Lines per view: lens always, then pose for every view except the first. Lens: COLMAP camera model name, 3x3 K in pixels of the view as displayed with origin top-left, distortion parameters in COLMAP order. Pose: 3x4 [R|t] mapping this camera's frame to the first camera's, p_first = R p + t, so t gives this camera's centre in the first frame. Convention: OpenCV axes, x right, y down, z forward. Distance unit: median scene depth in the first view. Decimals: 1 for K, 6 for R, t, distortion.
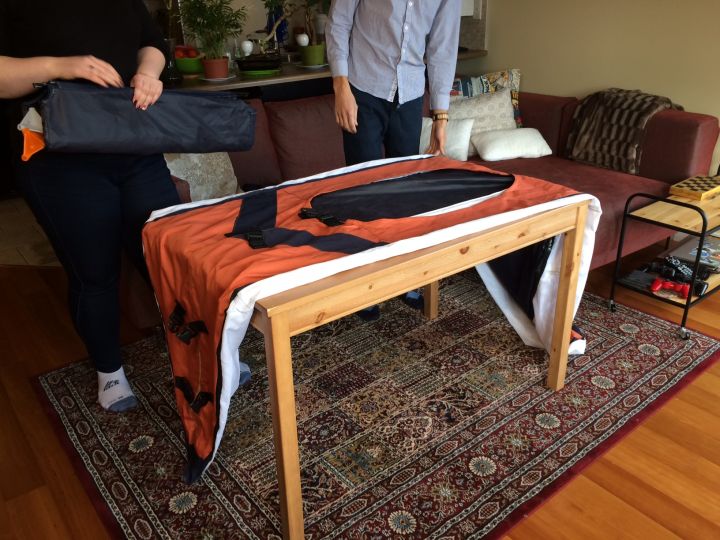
lens RADIAL K [[628.5, 0, 360.8], [0, 628.5, 275.5], [0, 0, 1]] dist [0.083663, -0.123742]
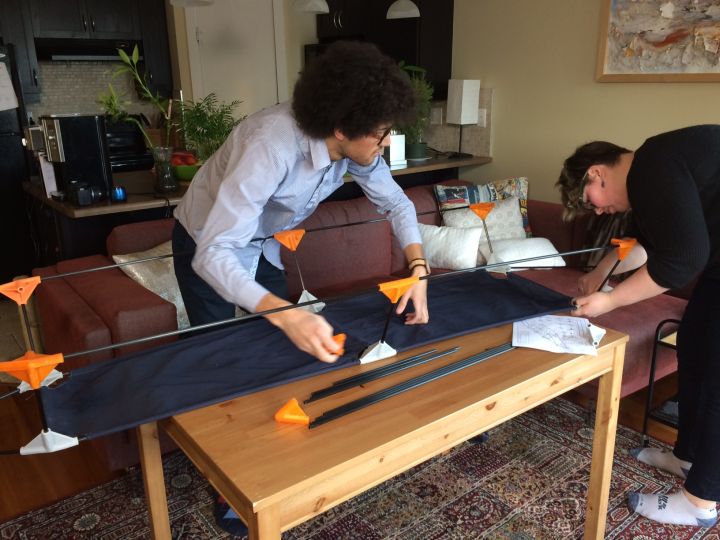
lens RADIAL K [[628.5, 0, 360.4], [0, 628.5, 274.3], [0, 0, 1]] dist [0.083663, -0.123742]
pose [[0.999956, 0.008846, 0.003092, -0.009049], [-0.008348, 0.990805, -0.135041, -0.061462], [-0.004258, 0.135009, 0.990835, 0.084725]]
